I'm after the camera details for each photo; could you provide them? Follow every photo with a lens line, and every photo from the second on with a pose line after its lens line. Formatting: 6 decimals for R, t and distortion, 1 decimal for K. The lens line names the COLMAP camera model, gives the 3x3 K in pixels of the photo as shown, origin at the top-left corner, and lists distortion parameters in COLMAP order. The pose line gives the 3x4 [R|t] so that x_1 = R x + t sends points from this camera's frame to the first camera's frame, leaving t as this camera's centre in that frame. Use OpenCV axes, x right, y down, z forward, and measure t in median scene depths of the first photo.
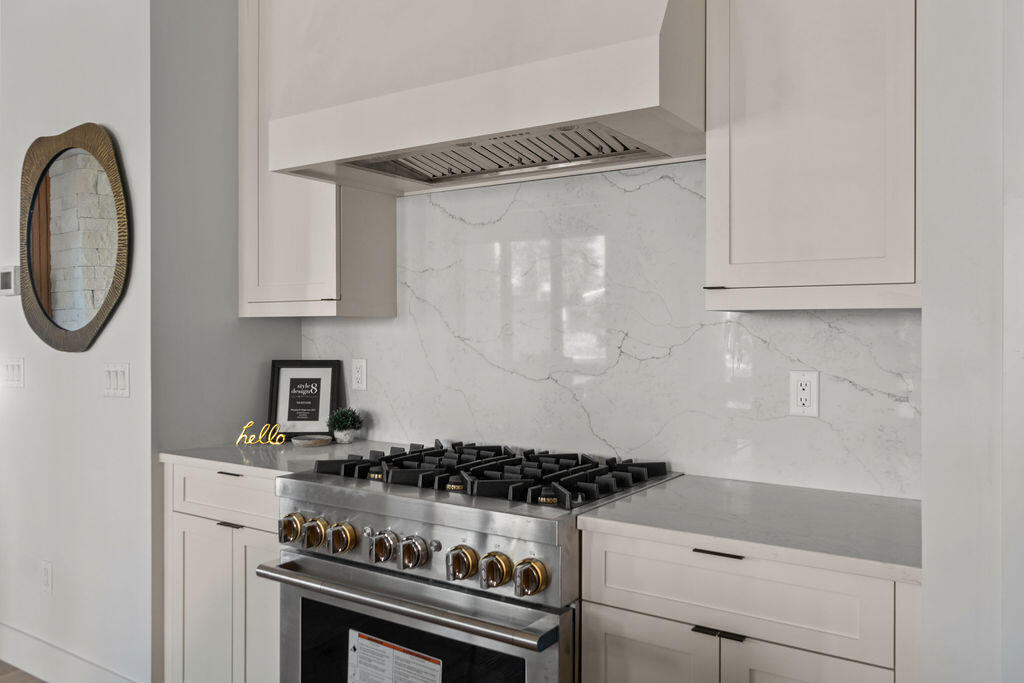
lens RADIAL K [[782.9, 0, 514.2], [0, 782.9, 339.9], [0, 0, 1]] dist [0.002976, 0.001123]
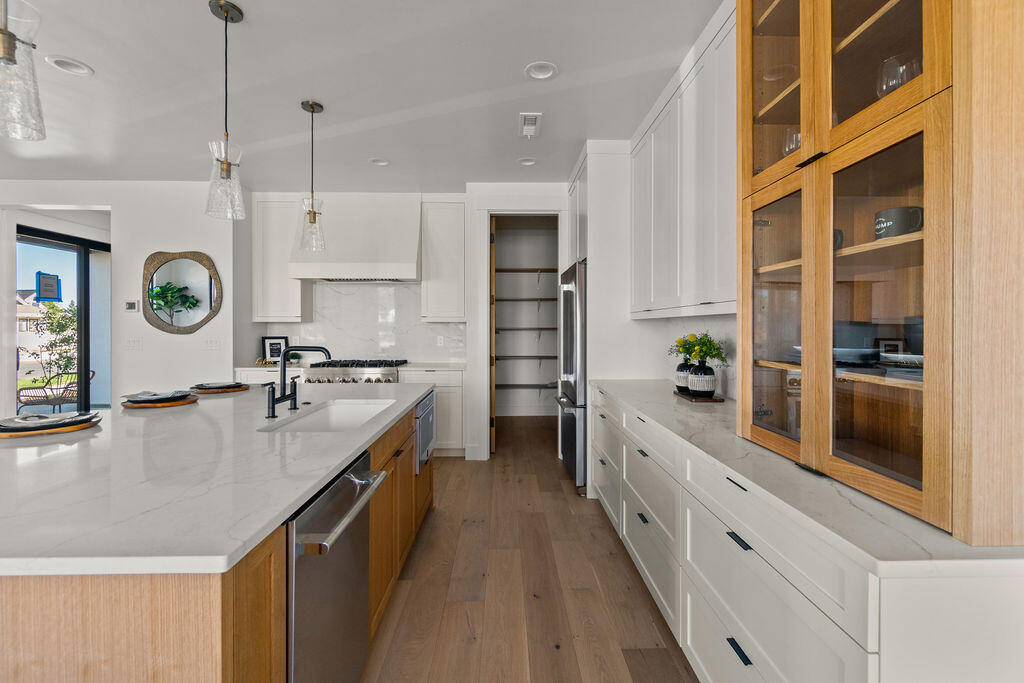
lens RADIAL K [[440.0, 0, 514.4], [0, 440.0, 333.5], [0, 0, 1]] dist [0.000298, -0.000002]
pose [[0.833563, -0.007651, 0.552372, -0.433997], [0.006940, 0.999970, 0.003377, 0.015349], [-0.552382, 0.001019, 0.833591, -0.859400]]
